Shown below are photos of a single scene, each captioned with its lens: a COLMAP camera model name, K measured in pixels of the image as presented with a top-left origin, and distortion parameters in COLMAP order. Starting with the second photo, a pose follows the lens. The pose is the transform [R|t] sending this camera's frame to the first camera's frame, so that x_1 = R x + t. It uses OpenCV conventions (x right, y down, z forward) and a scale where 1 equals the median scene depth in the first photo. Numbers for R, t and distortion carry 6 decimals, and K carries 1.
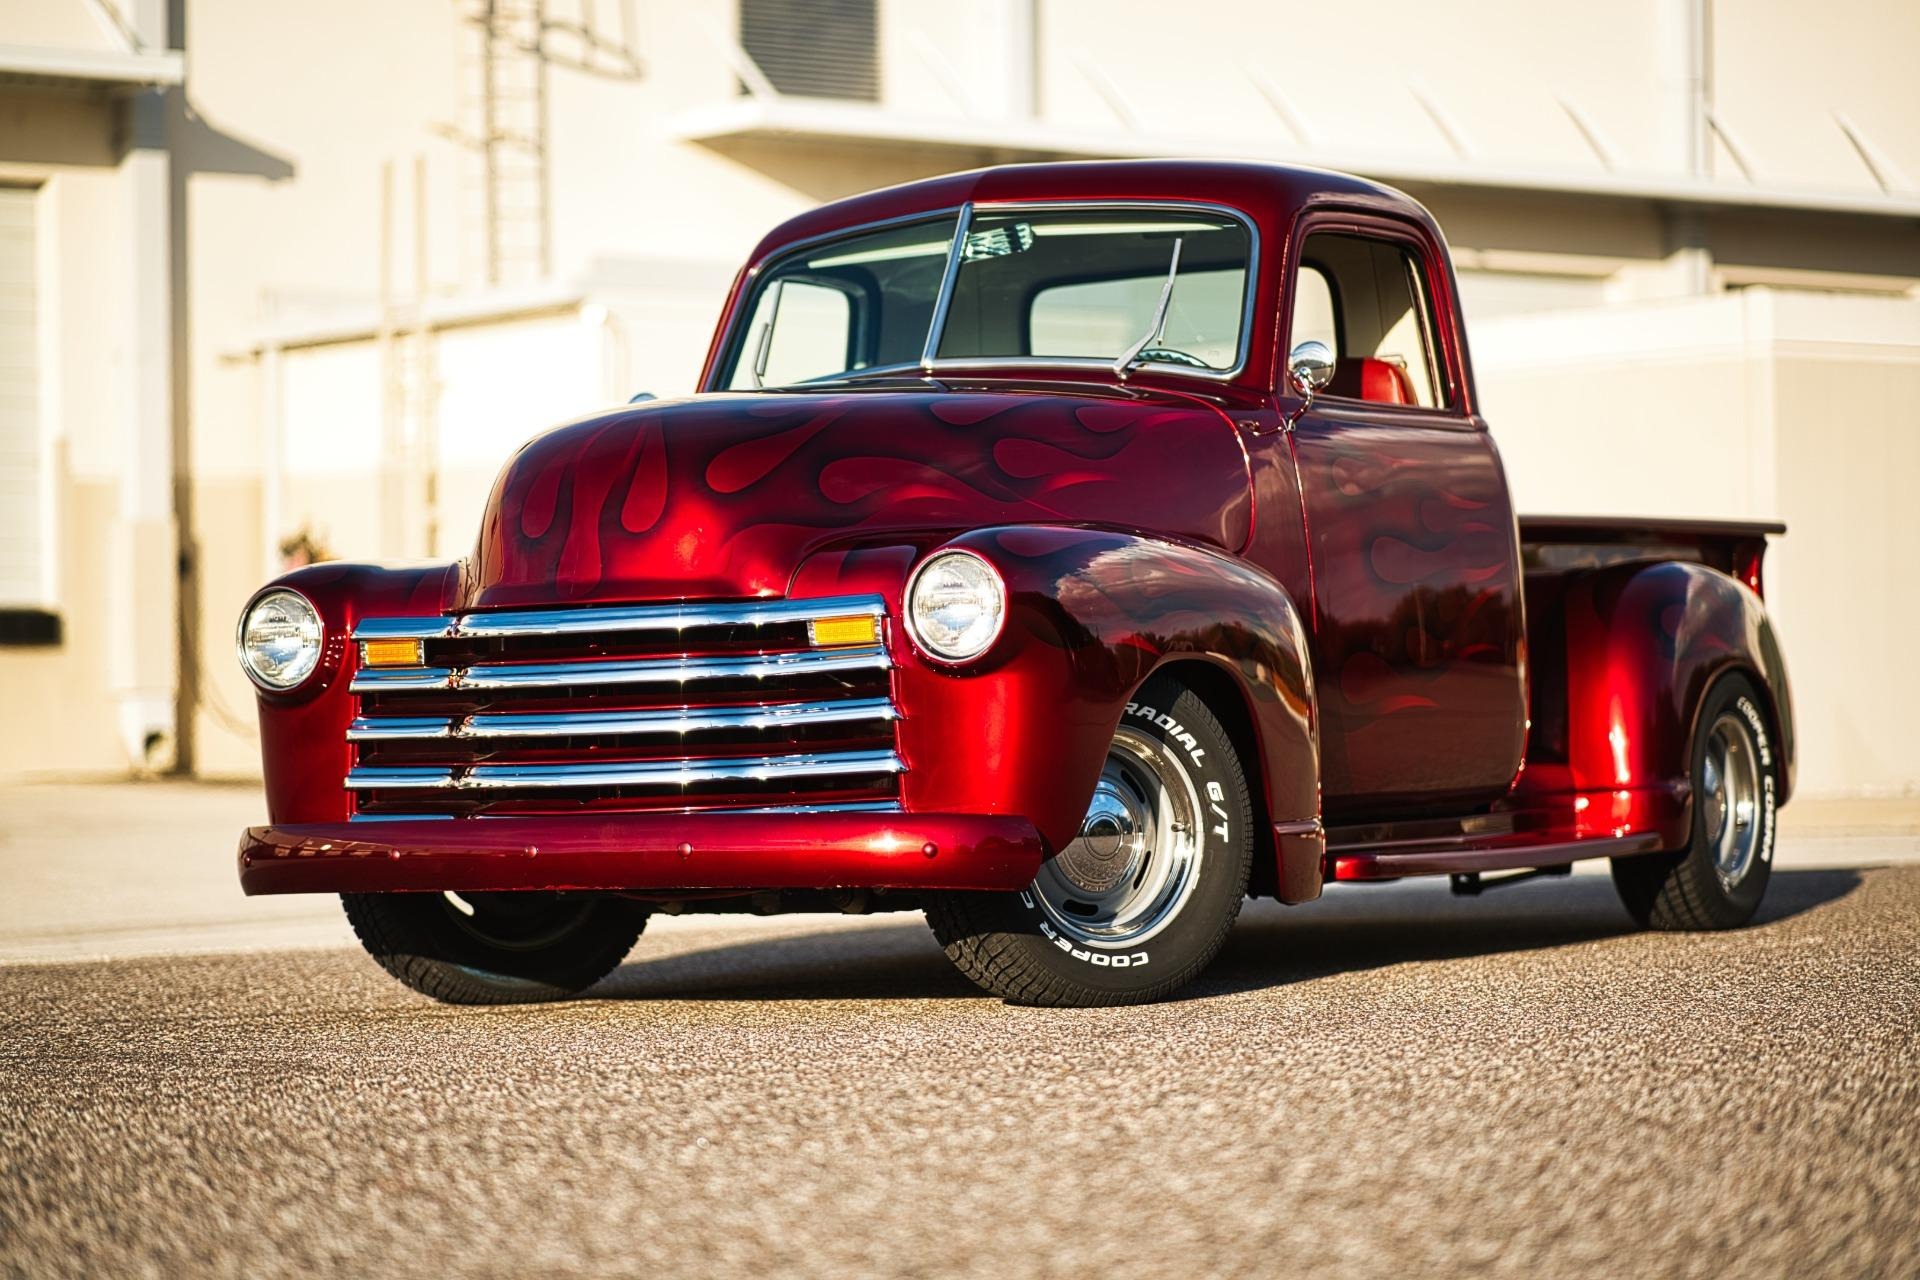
lens RADIAL K [[4647.8, 0, 961.6], [0, 4647.8, 666.0], [0, 0, 1]] dist [0.029645, -0.115079]
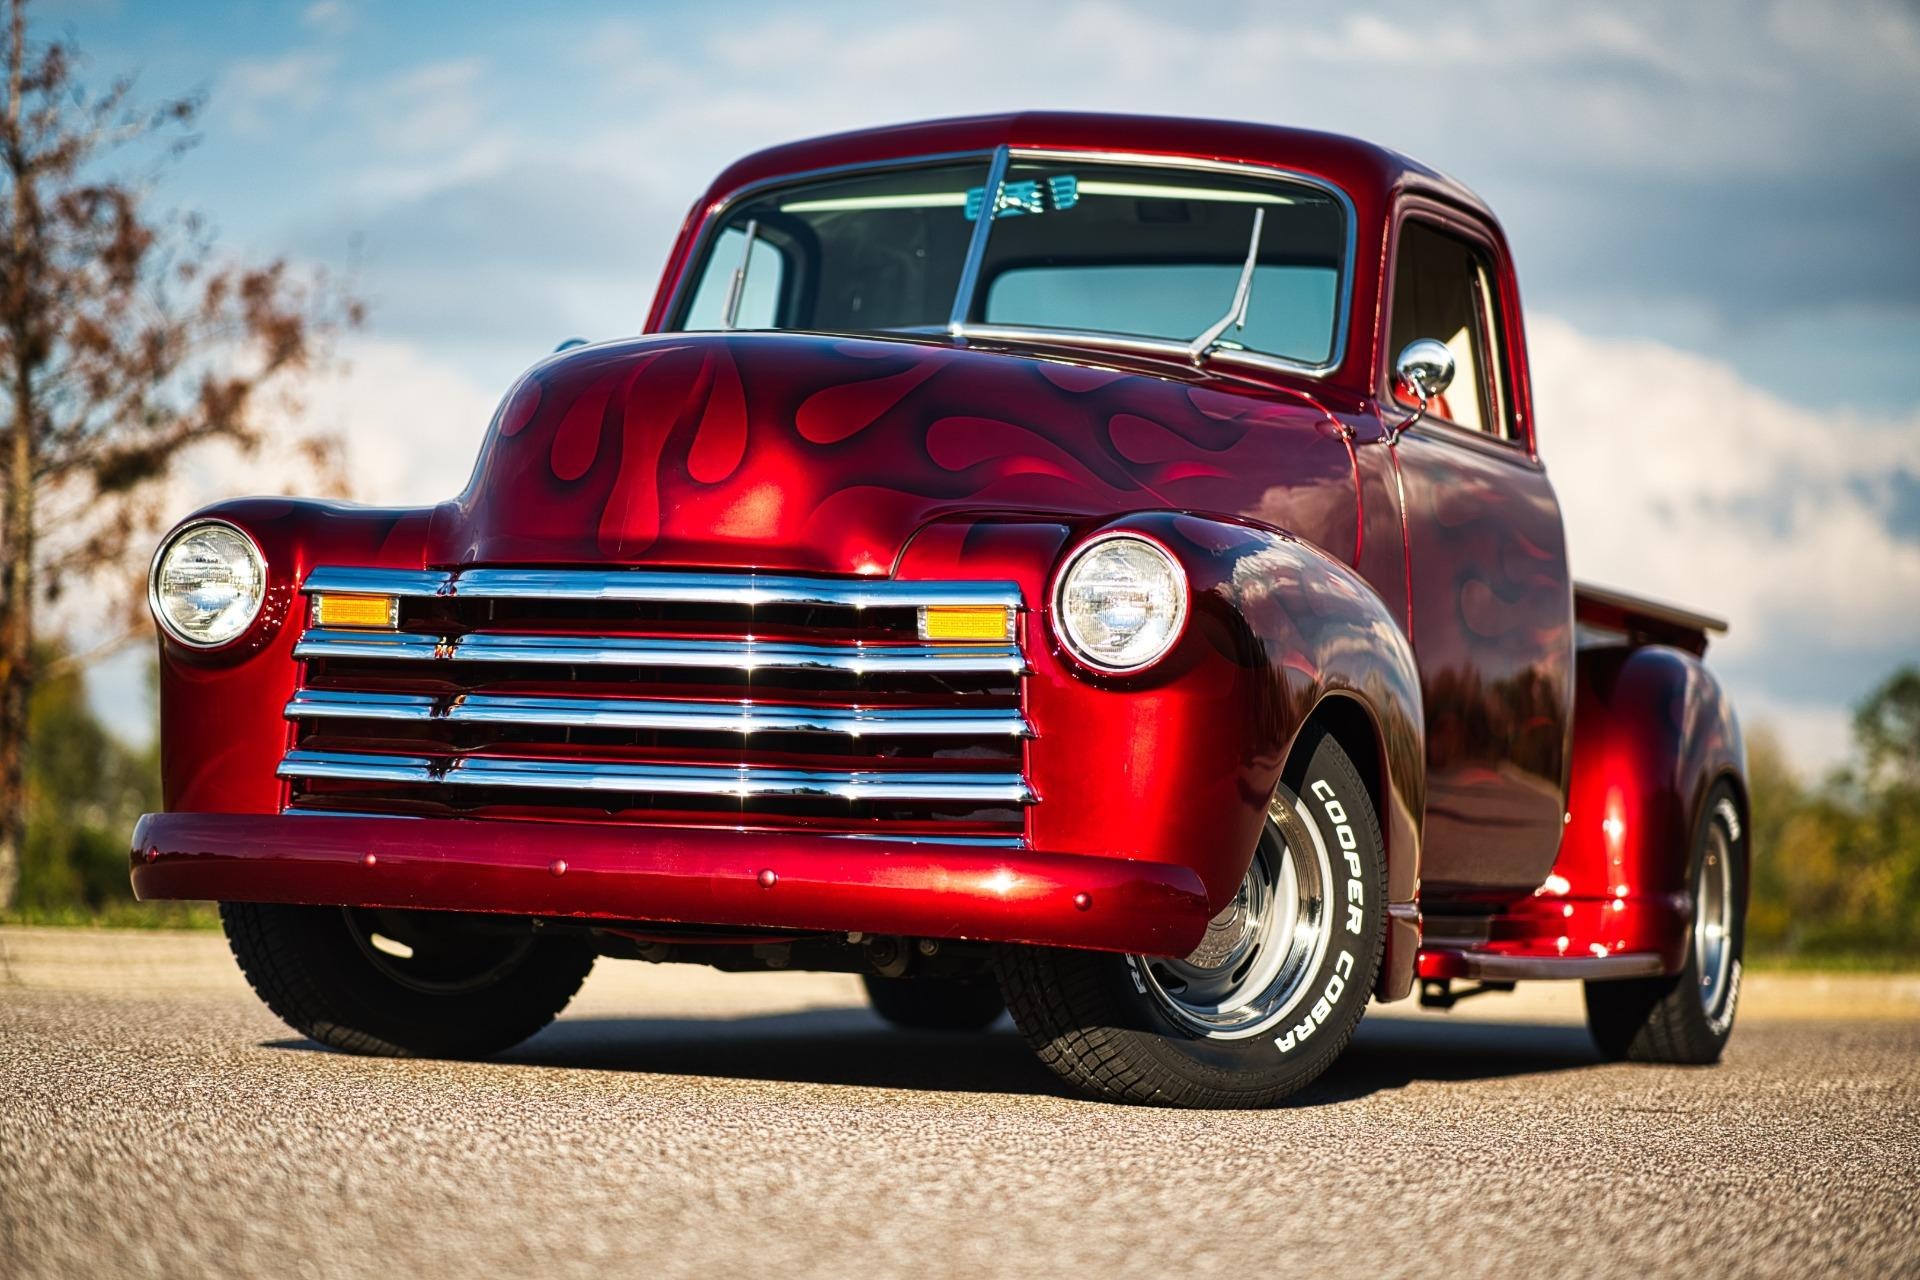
lens RADIAL K [[4647.8, 0, 961.6], [0, 4647.8, 666.0], [0, 0, 1]] dist [0.029645, -0.115079]
pose [[0.986617, 0.080721, 0.141672, -0.131993], [-0.077207, 0.996559, -0.030138, 0.022829], [-0.143617, 0.018796, 0.989455, 0.186019]]
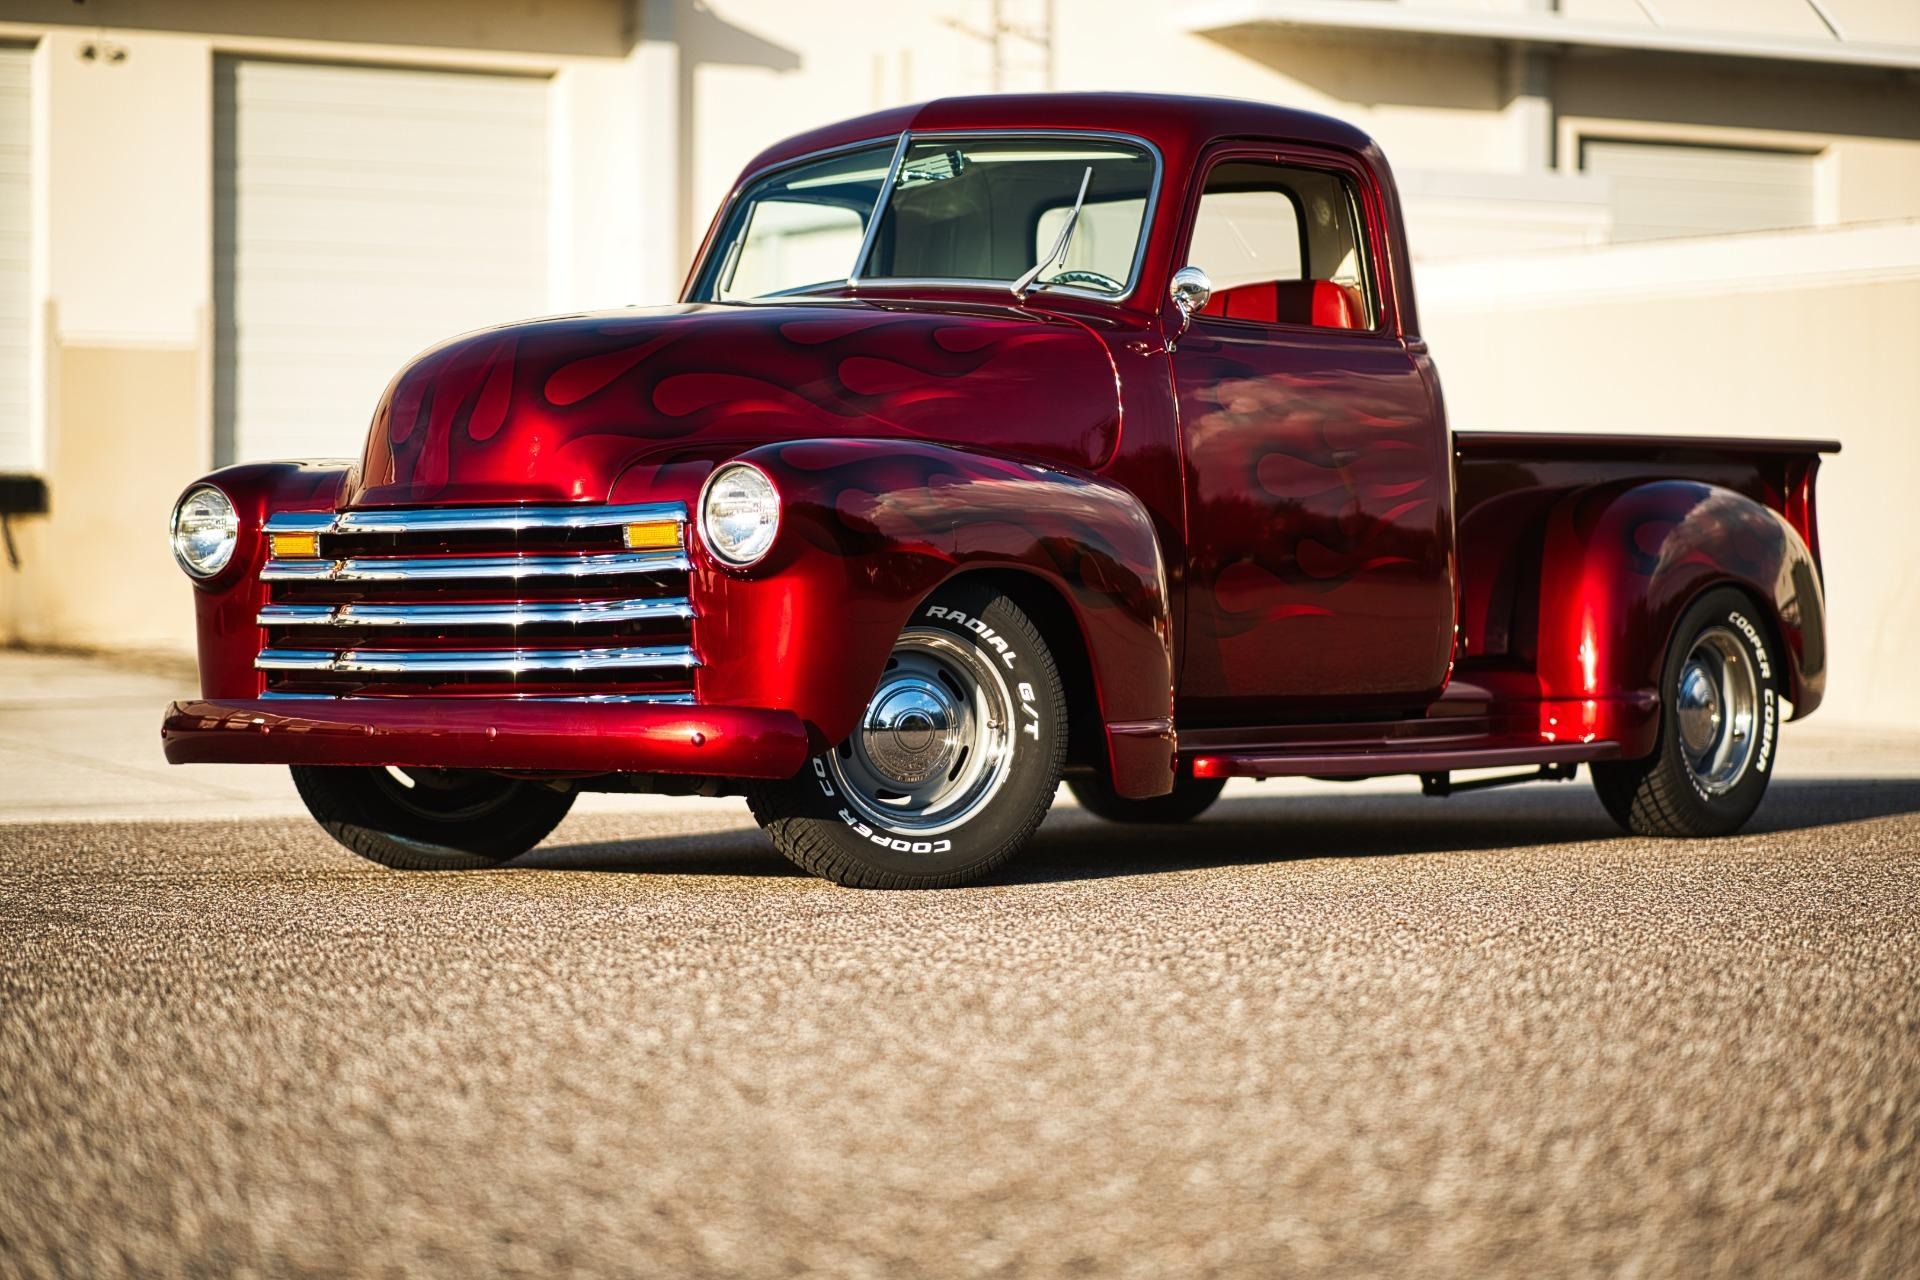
lens RADIAL K [[4647.8, 0, 961.6], [0, 4647.8, 666.0], [0, 0, 1]] dist [0.029645, -0.115079]
pose [[0.988146, 0.024861, -0.151488, 0.198027], [-0.020889, 0.999396, 0.027755, -0.008099], [0.152087, -0.024262, 0.988069, -0.055890]]
